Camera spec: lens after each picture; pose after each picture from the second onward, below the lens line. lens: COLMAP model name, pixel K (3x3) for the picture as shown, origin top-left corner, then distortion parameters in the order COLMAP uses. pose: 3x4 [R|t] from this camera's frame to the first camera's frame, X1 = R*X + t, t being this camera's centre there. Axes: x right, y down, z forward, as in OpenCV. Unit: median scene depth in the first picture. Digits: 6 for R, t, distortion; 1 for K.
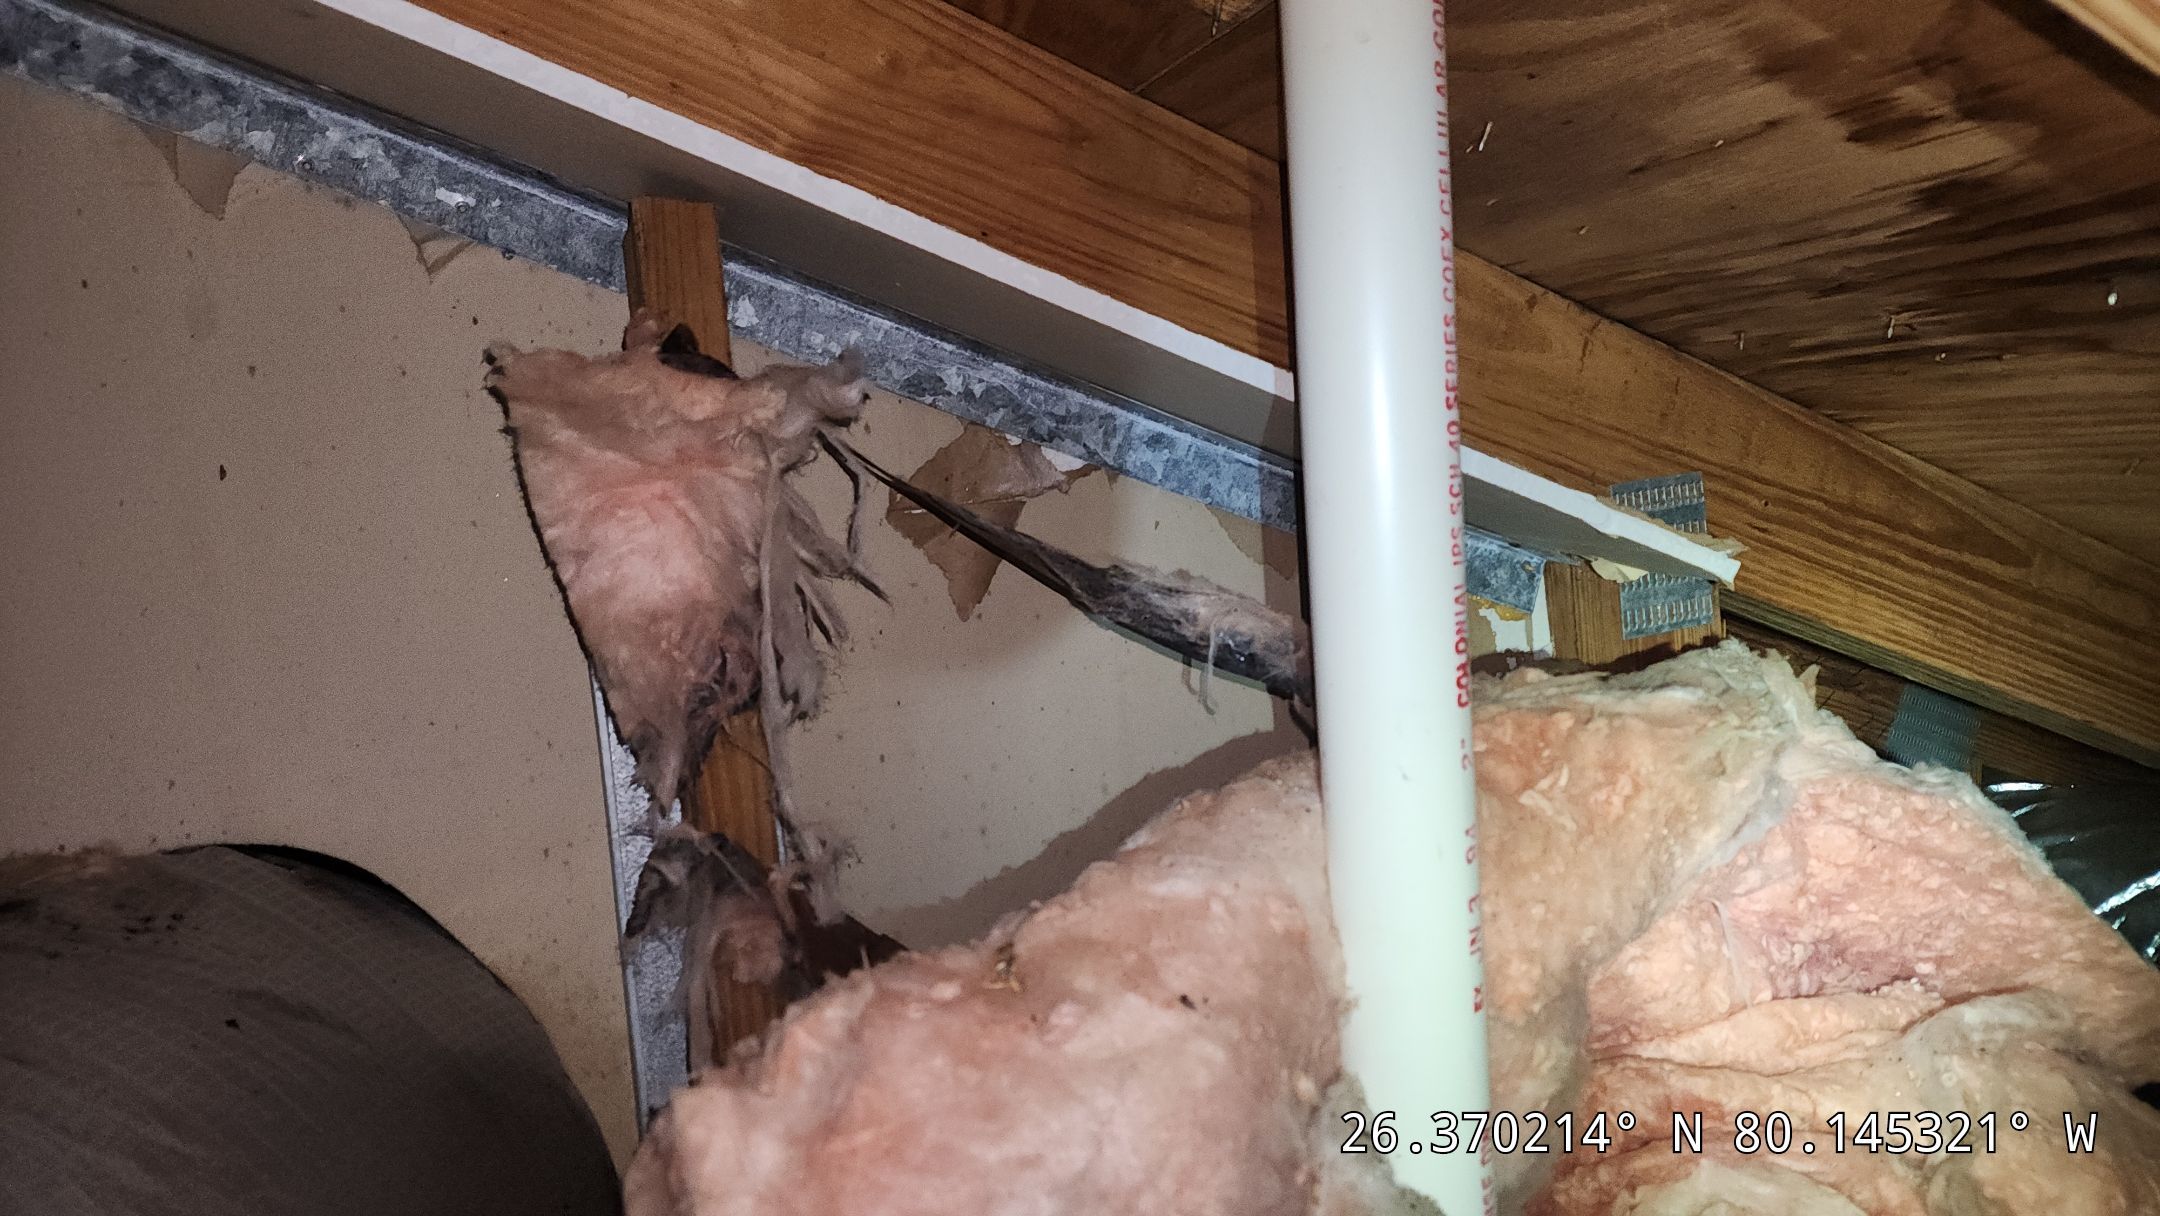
lens RADIAL K [[1402.3, 0, 1078.4], [0, 1402.3, 606.2], [0, 0, 1]] dist [0.006265, -0.019268]
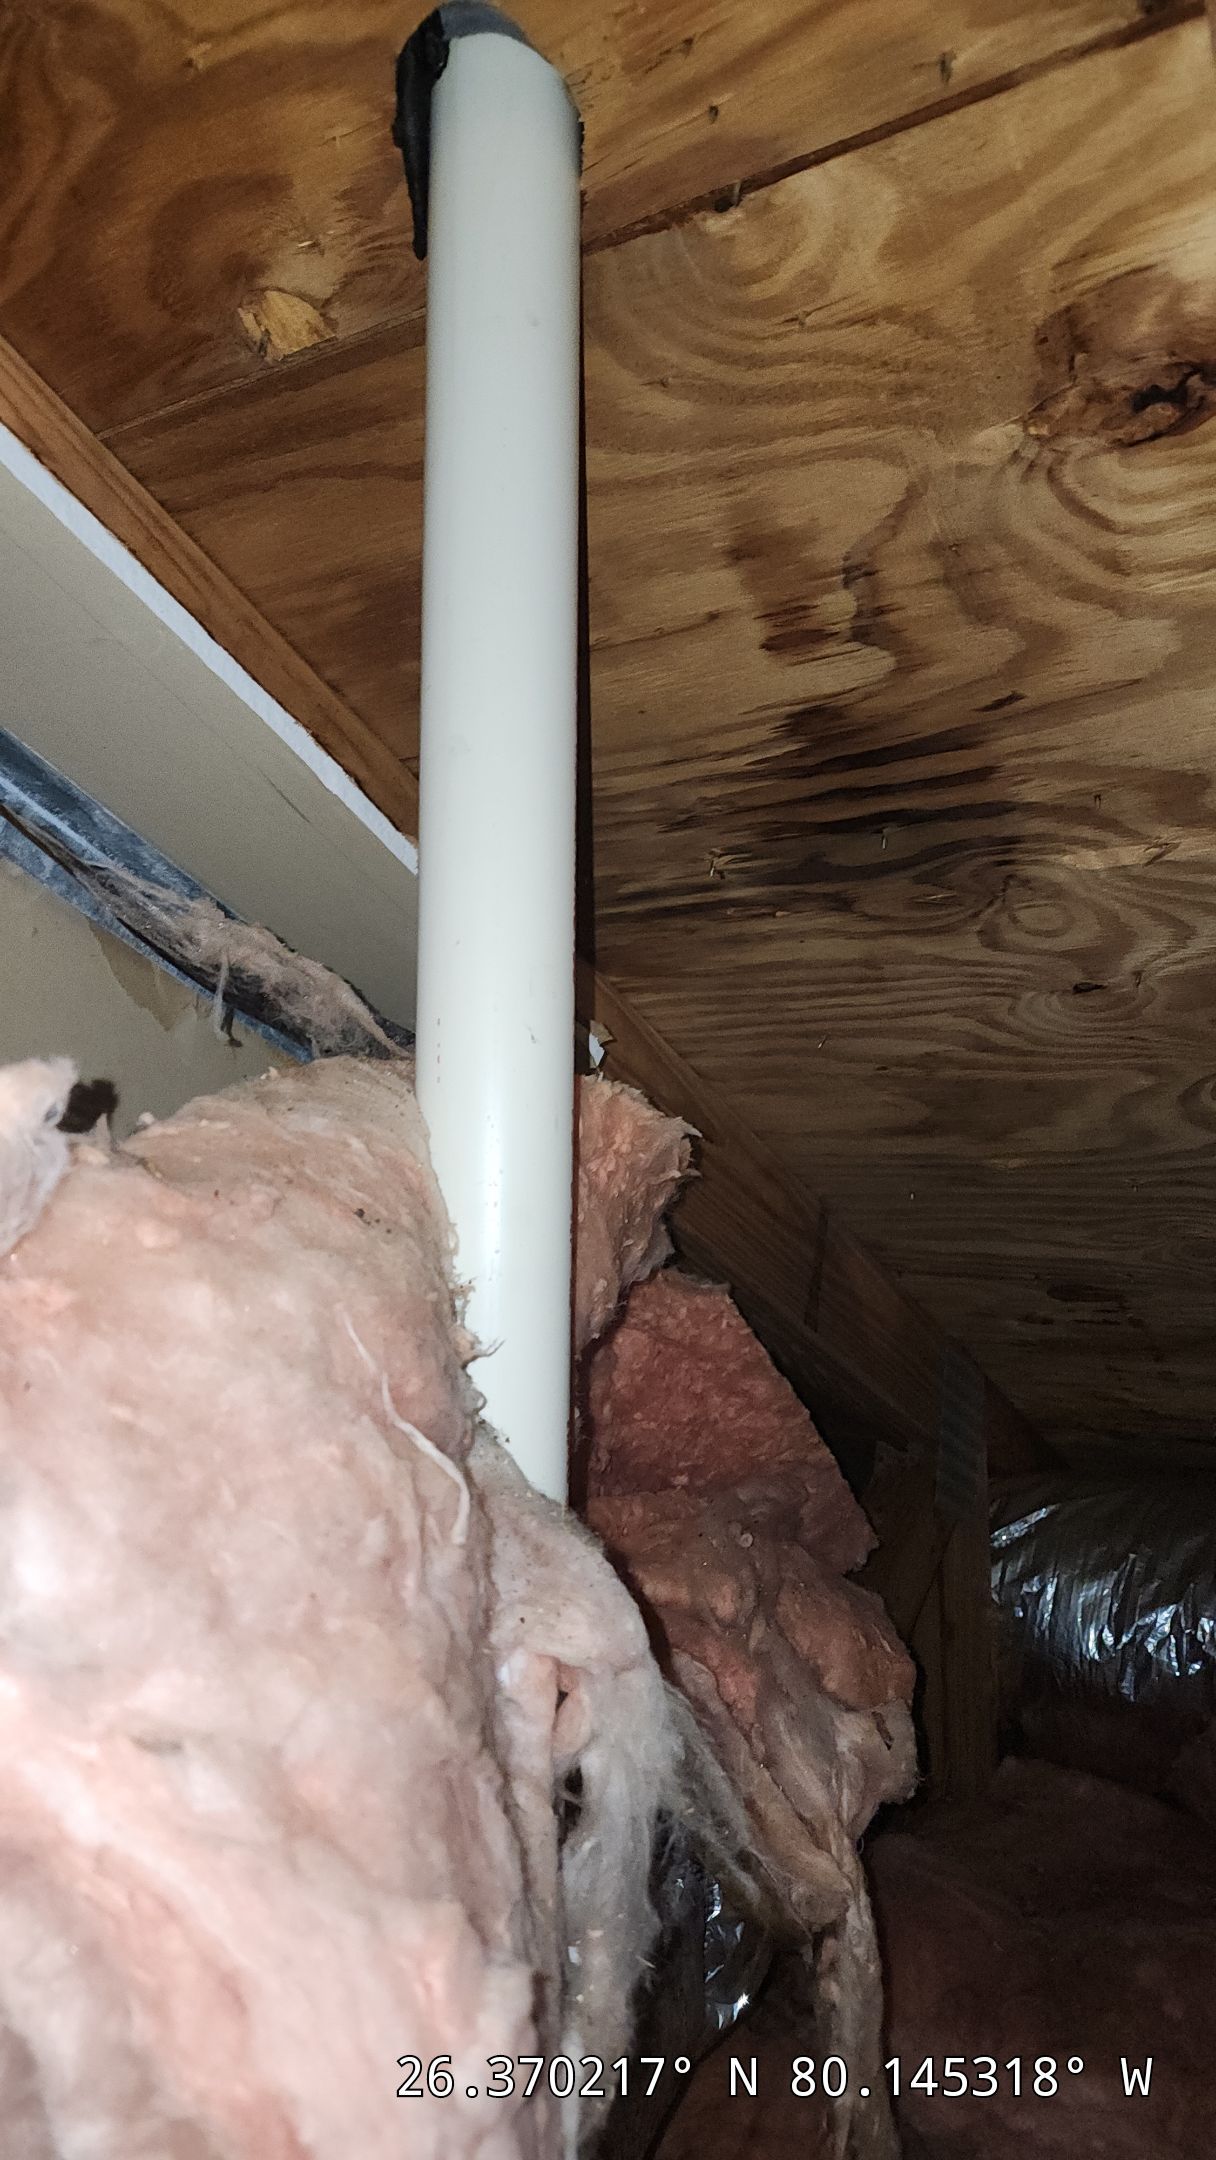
lens RADIAL K [[1402.3, 0, 609.4], [0, 1402.3, 1080.3], [0, 0, 1]] dist [0.006265, -0.019268]
pose [[0.782459, 0.129287, 0.609133, -0.212305], [0.005174, 0.976825, -0.213975, 0.250779], [-0.622681, 0.170578, 0.763657, 0.177181]]
